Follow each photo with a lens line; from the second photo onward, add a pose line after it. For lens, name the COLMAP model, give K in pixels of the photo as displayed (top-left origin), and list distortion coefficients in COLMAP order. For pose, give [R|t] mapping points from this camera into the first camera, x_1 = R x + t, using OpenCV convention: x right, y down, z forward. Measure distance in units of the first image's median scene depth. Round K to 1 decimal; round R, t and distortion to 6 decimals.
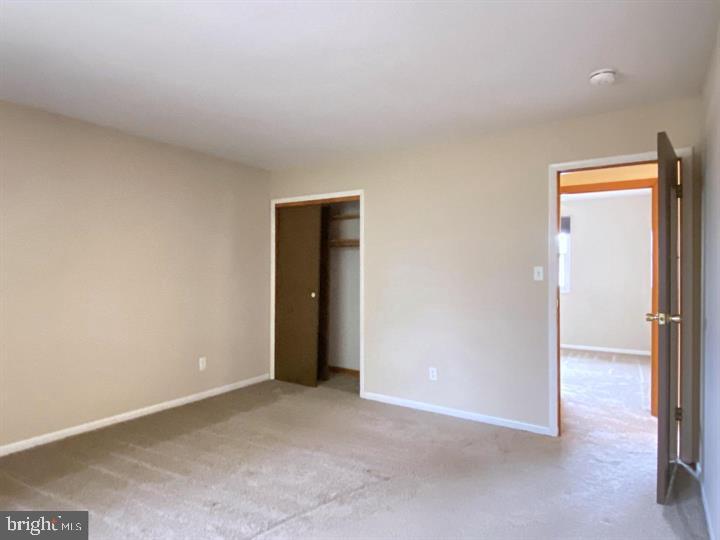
lens RADIAL K [[423.4, 0, 357.7], [0, 423.4, 267.3], [0, 0, 1]] dist [0.075121, -0.085359]
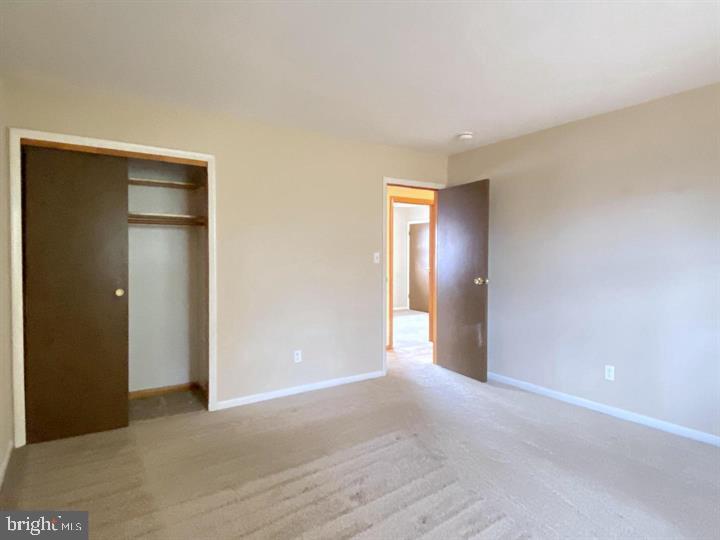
lens RADIAL K [[423.4, 0, 357.7], [0, 423.4, 267.3], [0, 0, 1]] dist [0.075121, -0.085359]
pose [[0.393553, -0.017304, 0.919139, -0.801756], [-0.001017, 0.999814, 0.019258, 0.018279], [-0.919301, -0.008514, 0.393463, 0.533056]]
